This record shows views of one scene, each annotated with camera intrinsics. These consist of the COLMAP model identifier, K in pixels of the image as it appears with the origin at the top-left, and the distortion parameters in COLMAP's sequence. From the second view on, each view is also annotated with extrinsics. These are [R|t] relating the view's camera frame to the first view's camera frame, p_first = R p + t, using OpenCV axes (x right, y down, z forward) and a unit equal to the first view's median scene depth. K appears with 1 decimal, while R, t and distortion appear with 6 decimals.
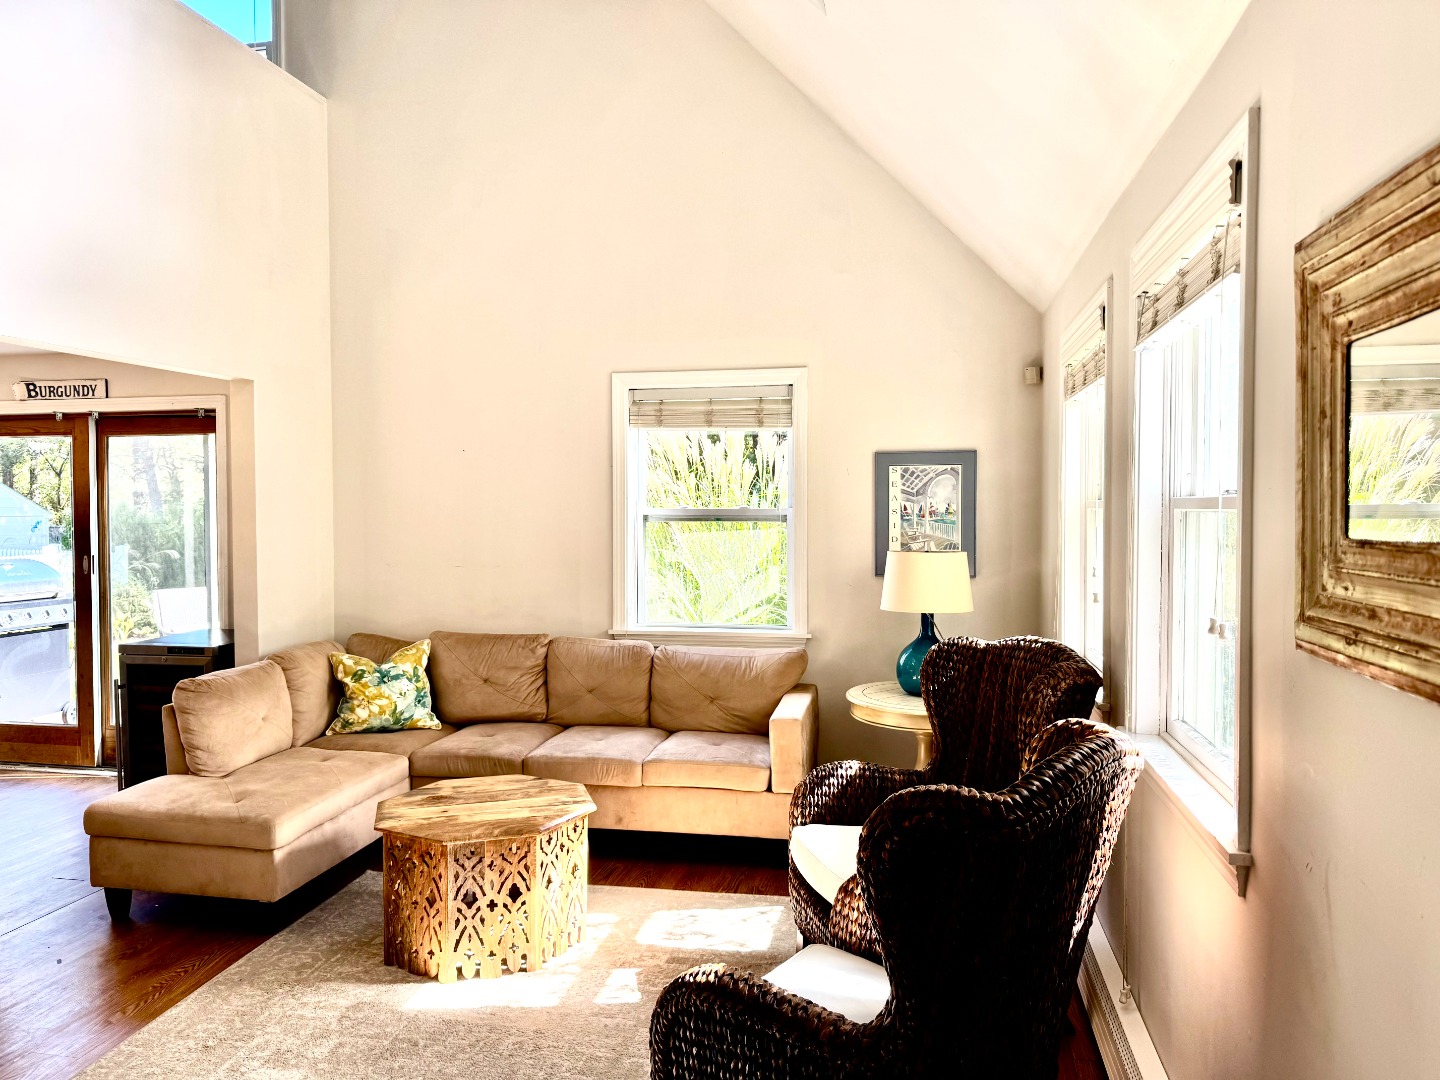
lens RADIAL K [[993.1, 0, 720.0], [0, 993.1, 540.0], [0, 0, 1]] dist [0.066625, -0.078078]
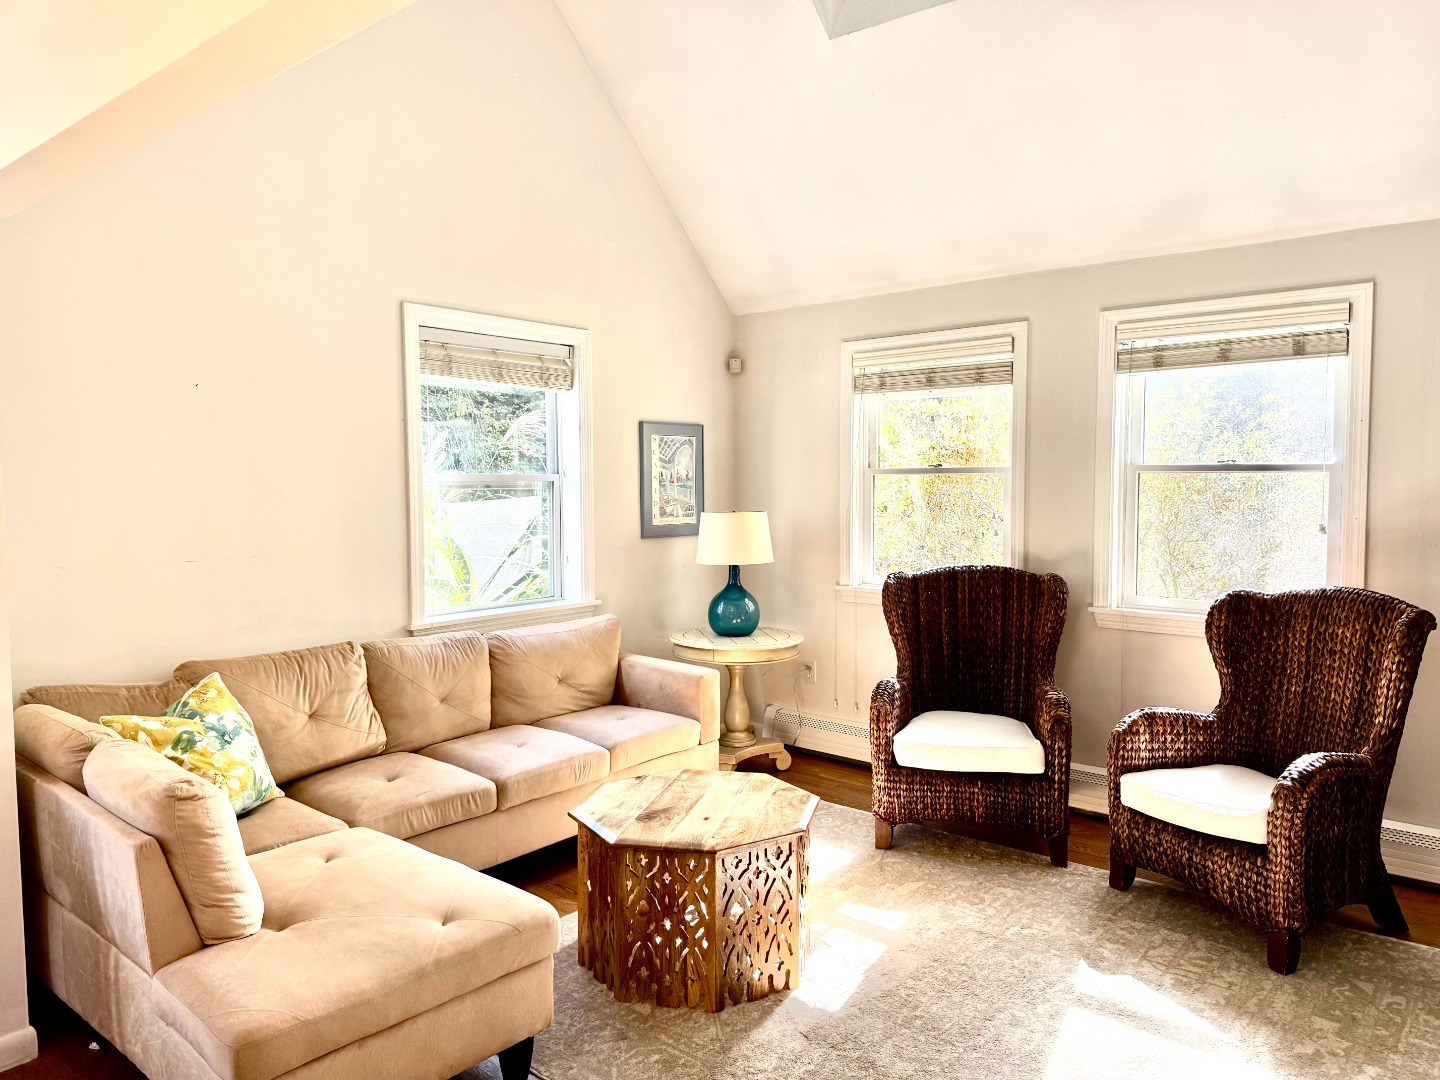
lens RADIAL K [[993.1, 0, 720.0], [0, 993.1, 540.0], [0, 0, 1]] dist [0.066625, -0.078078]
pose [[0.489000, -0.048782, 0.870919, -0.735253], [0.033747, 0.998745, 0.036994, 0.001394], [-0.871631, 0.011301, 0.490033, 0.417396]]
